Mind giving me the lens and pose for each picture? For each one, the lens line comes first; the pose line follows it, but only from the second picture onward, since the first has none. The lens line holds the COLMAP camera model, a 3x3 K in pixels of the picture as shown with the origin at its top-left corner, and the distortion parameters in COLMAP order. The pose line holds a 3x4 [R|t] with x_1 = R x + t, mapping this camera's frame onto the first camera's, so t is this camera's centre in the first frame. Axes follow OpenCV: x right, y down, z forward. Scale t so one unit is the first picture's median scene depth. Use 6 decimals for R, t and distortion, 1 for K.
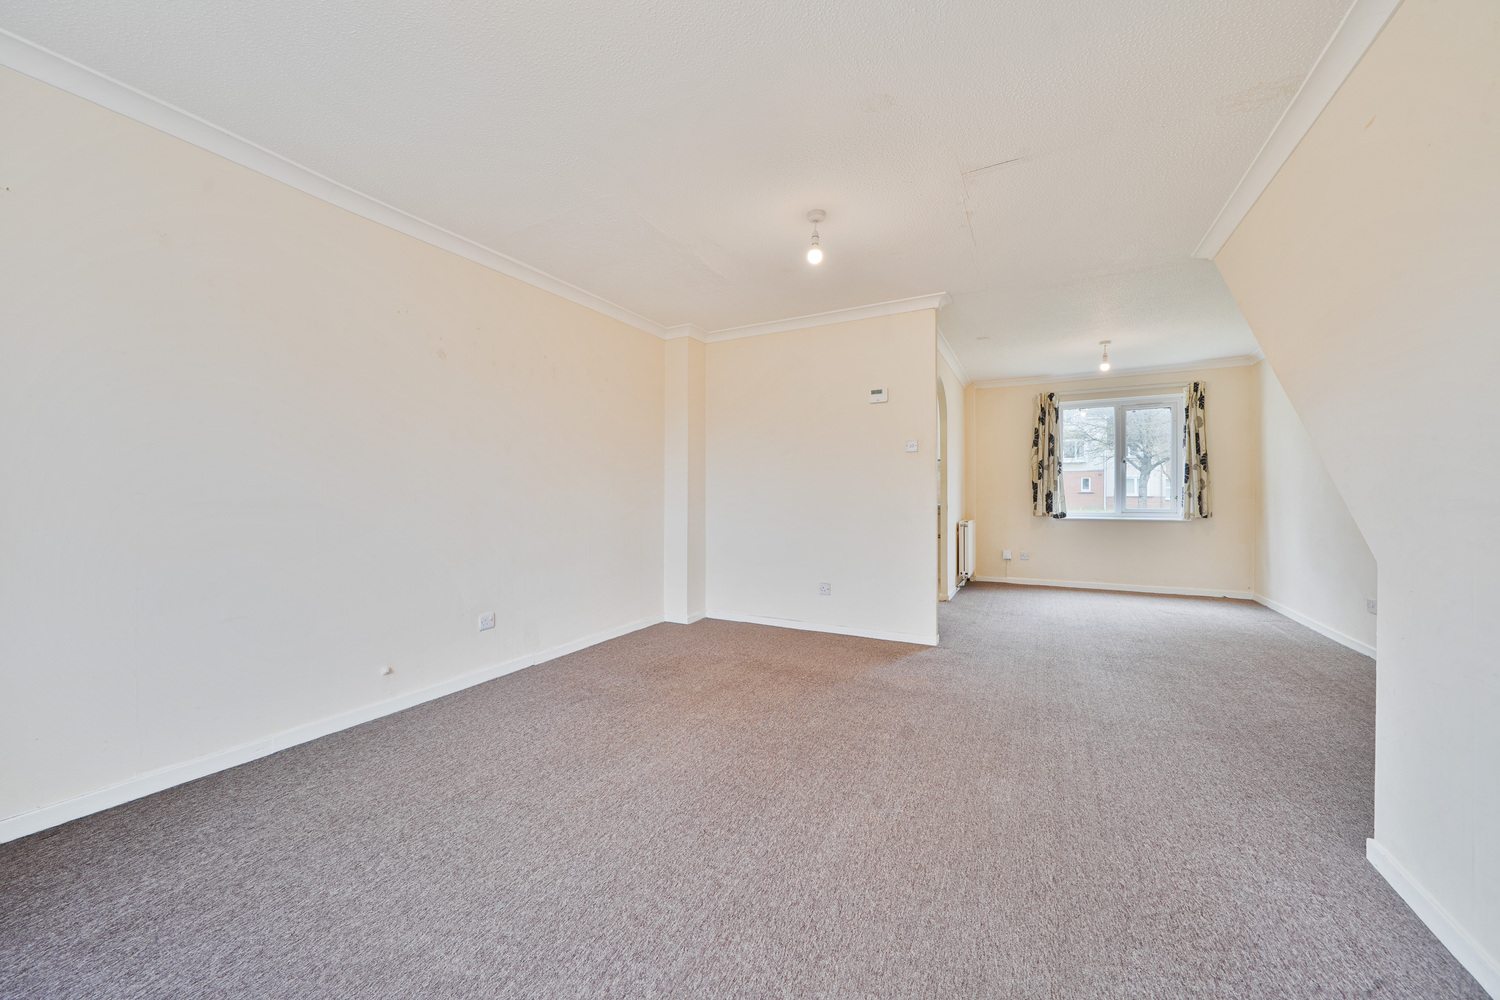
lens RADIAL K [[541.4, 0, 737.2], [0, 541.4, 497.5], [0, 0, 1]] dist [-0.001523, -0.000146]
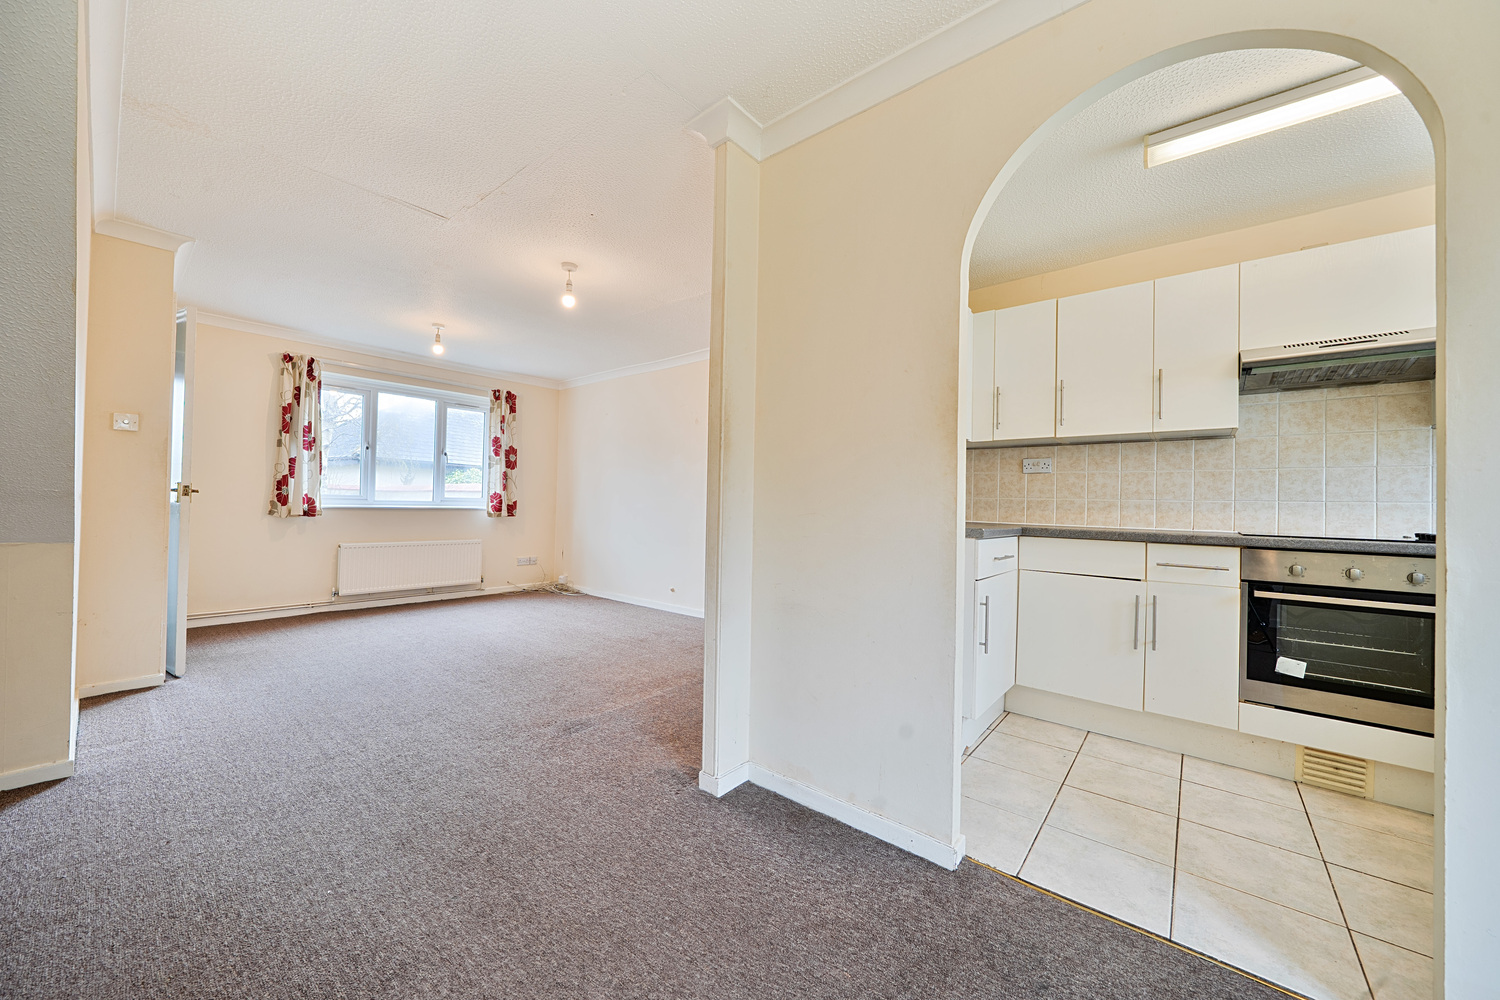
lens RADIAL K [[541.4, 0, 737.2], [0, 541.4, 497.5], [0, 0, 1]] dist [-0.001523, -0.000146]
pose [[-0.181354, -0.010846, -0.983358, 0.564002], [-0.024362, 0.999682, -0.006533, -0.001048], [0.983116, 0.022771, -0.181560, 0.723624]]
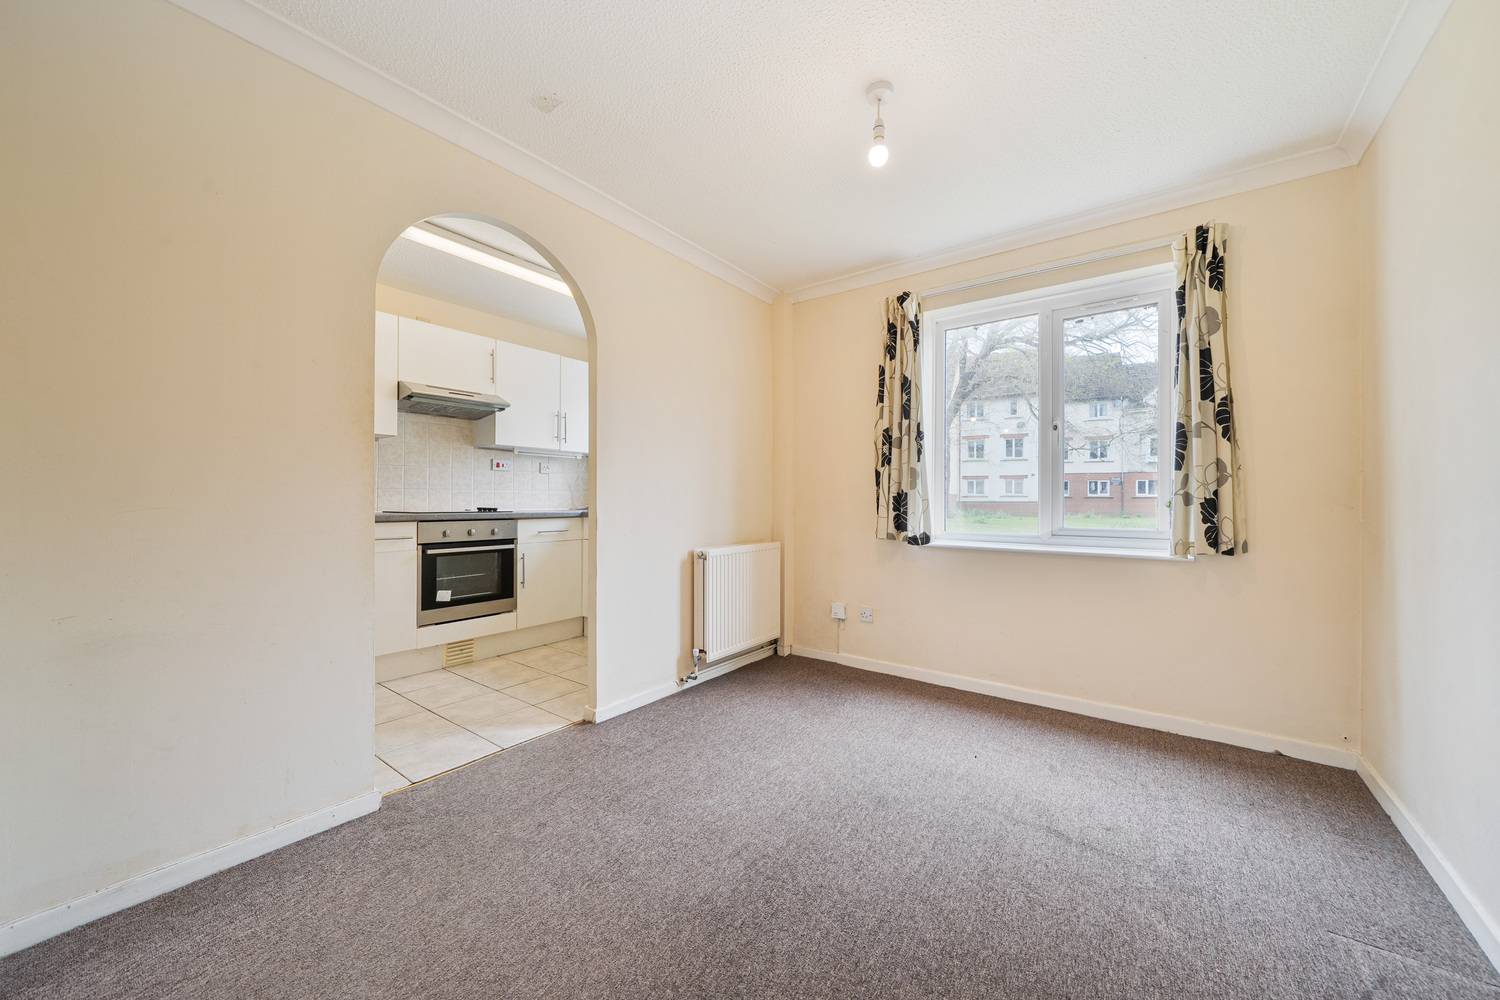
lens RADIAL K [[541.4, 0, 737.2], [0, 541.4, 497.5], [0, 0, 1]] dist [-0.001523, -0.000146]
pose [[0.987630, 0.006458, -0.156669, 0.529994], [-0.008110, 0.999918, -0.009905, 0.001520], [0.156592, 0.011053, 0.987602, 0.506142]]
